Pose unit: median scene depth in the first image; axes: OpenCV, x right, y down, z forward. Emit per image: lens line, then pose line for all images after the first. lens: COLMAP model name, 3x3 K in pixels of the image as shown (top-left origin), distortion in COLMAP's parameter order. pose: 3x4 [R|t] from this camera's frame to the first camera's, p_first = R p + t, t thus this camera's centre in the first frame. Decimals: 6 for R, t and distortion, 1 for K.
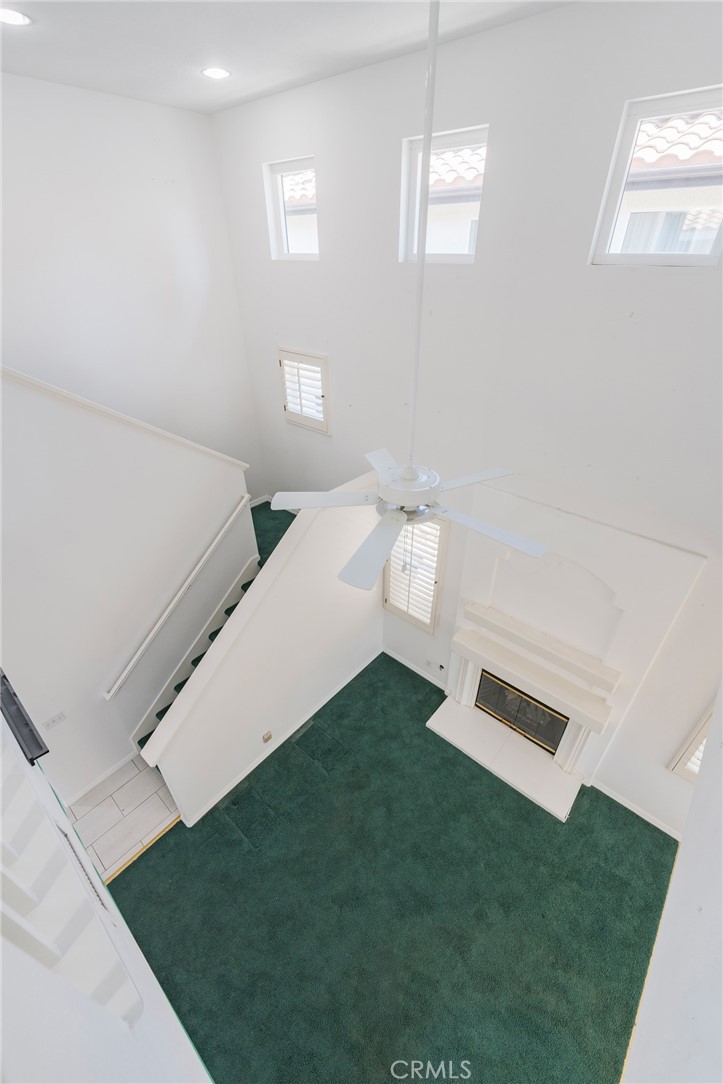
lens RADIAL K [[441.4, 0, 366.3], [0, 441.4, 540.3], [0, 0, 1]] dist [-0.001452, -0.000564]
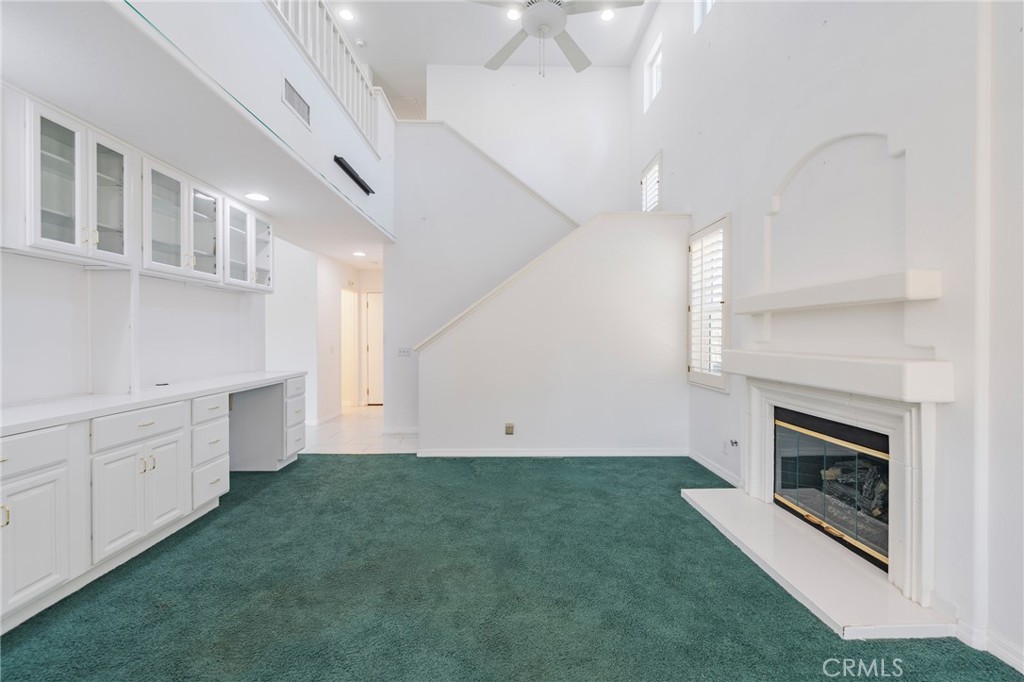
lens RADIAL K [[417.0, 0, 512.2], [0, 417.0, 339.5], [0, 0, 1]] dist [-0.001452, -0.000564]
pose [[0.670591, 0.007428, -0.741790, 0.518838], [-0.412840, 0.834531, -0.364858, 0.660963], [0.616337, 0.550911, 0.562695, 0.377168]]
